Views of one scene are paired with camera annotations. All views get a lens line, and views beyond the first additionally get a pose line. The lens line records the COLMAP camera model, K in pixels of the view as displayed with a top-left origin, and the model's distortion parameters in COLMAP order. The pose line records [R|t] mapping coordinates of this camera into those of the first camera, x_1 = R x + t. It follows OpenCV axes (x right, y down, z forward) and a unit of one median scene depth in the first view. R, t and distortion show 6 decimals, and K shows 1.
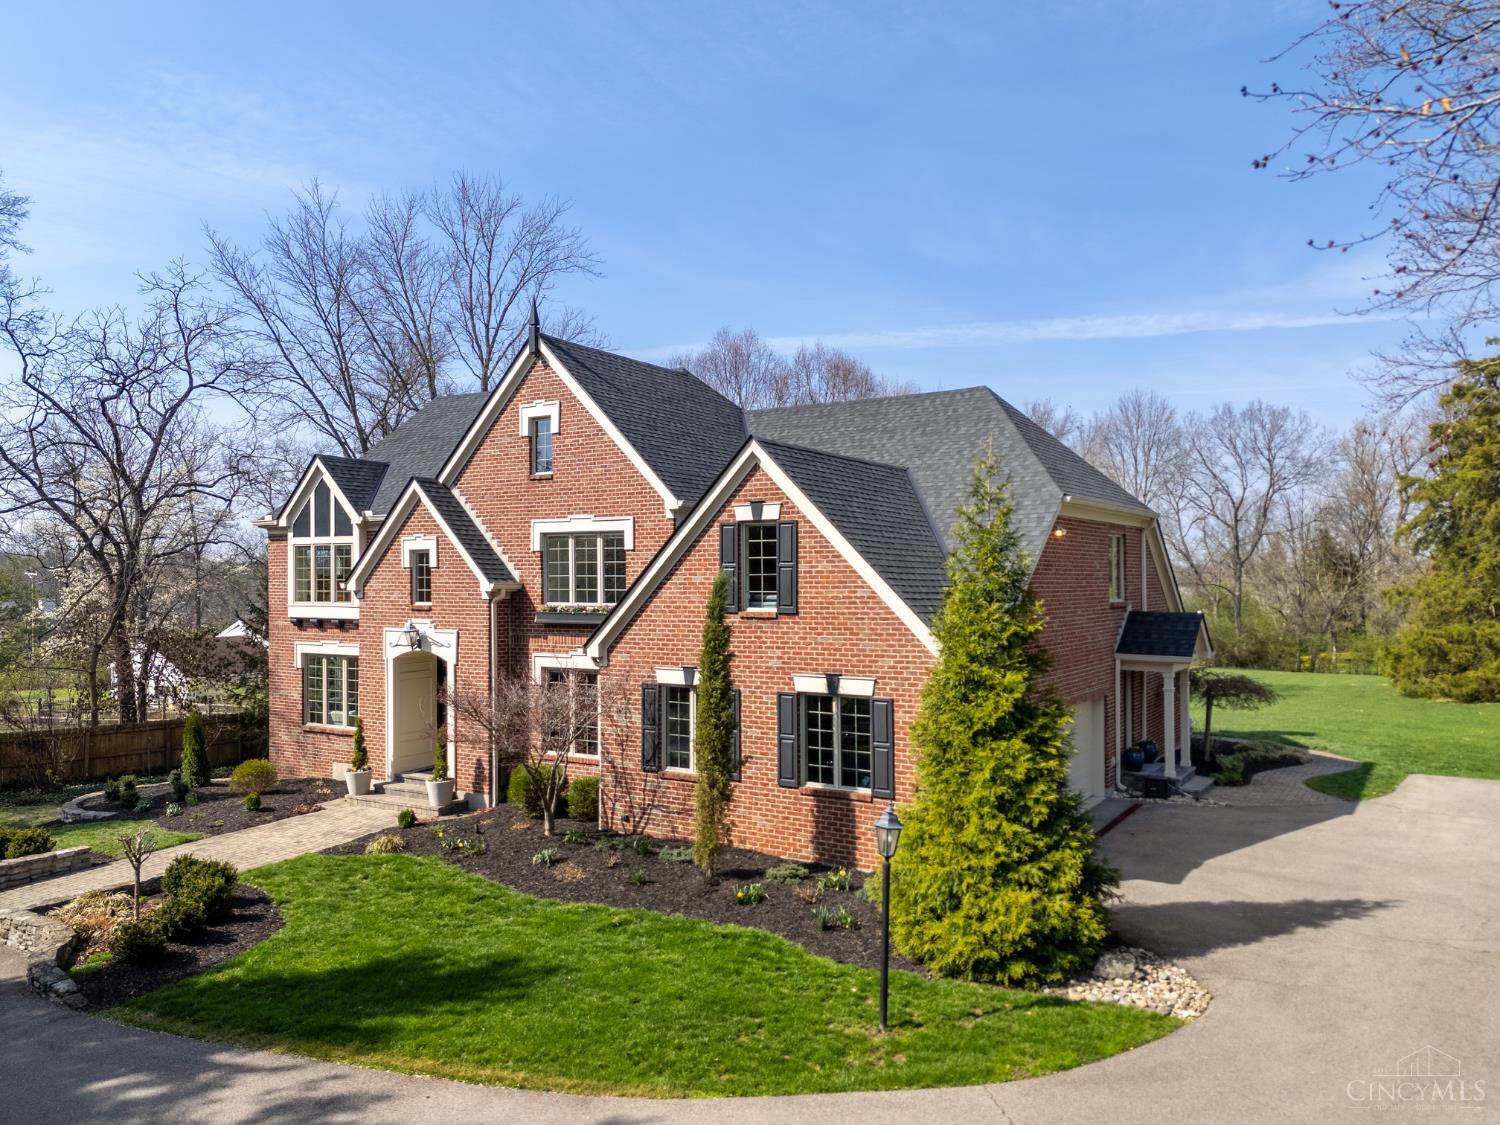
lens RADIAL K [[1099.3, 0, 754.1], [0, 1099.3, 568.8], [0, 0, 1]] dist [0.044960, -0.003415]
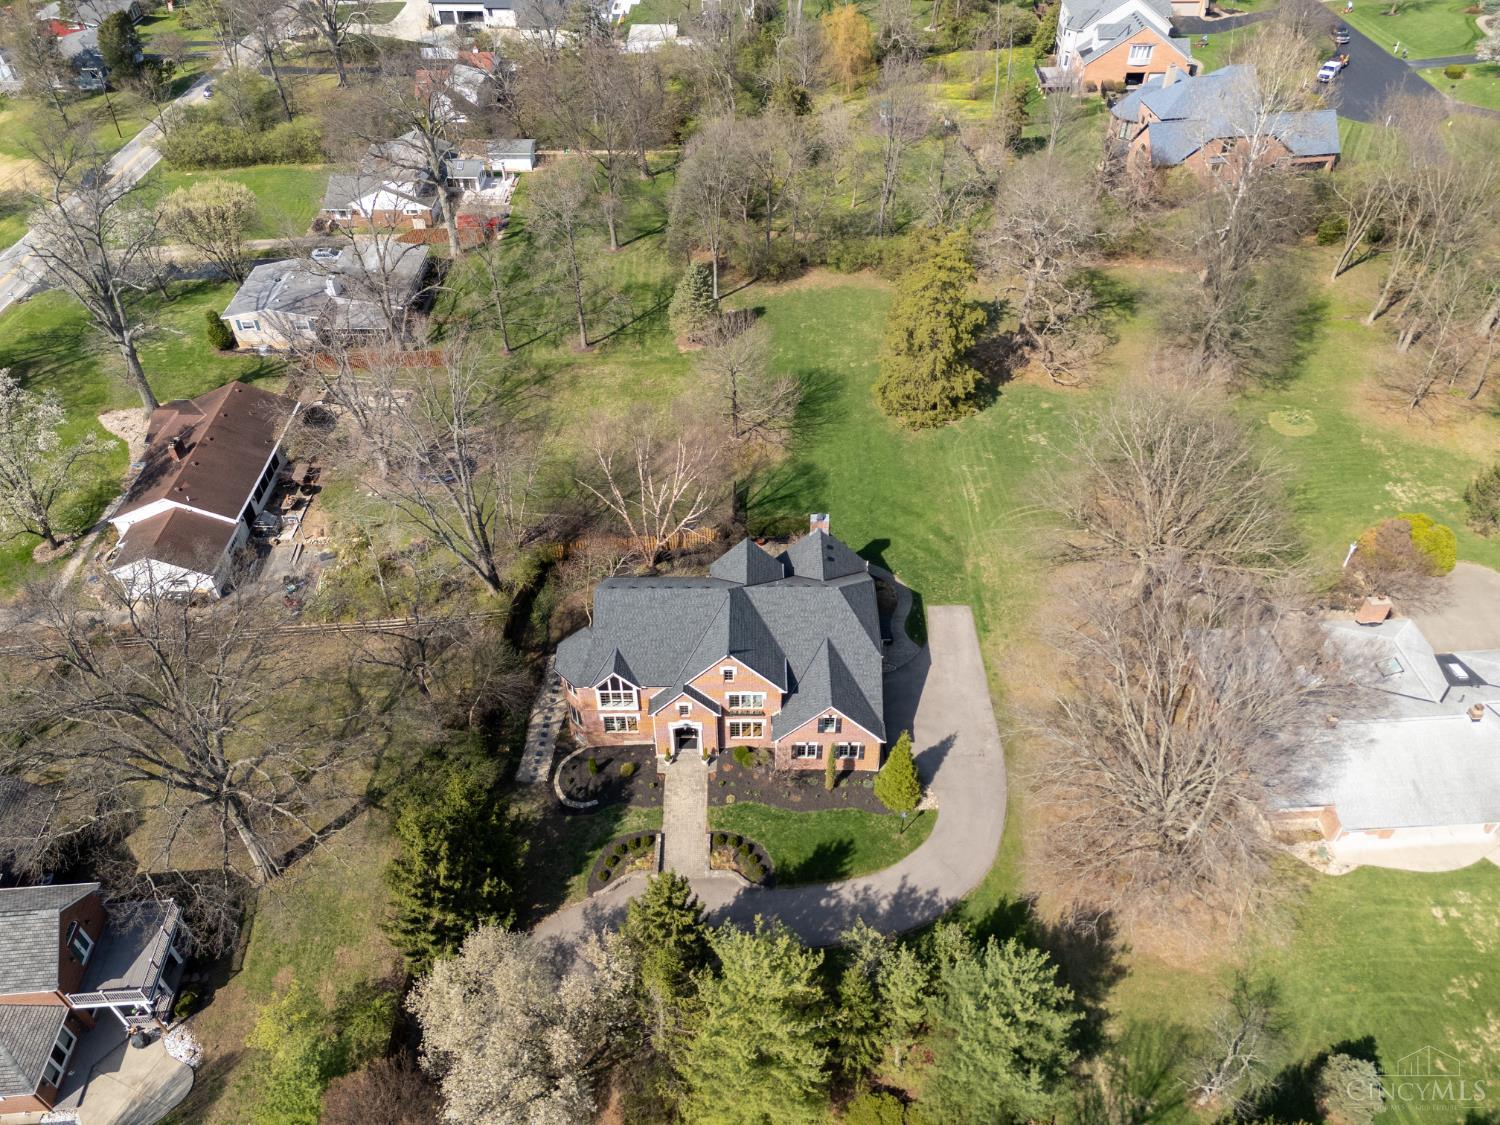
lens RADIAL K [[1099.3, 0, 754.1], [0, 1099.3, 568.8], [0, 0, 1]] dist [0.044960, -0.003415]
pose [[0.853658, -0.358137, 0.378161, -1.208598], [0.001732, 0.728016, 0.685558, -2.485160], [-0.520831, -0.584577, 0.622097, -0.789806]]
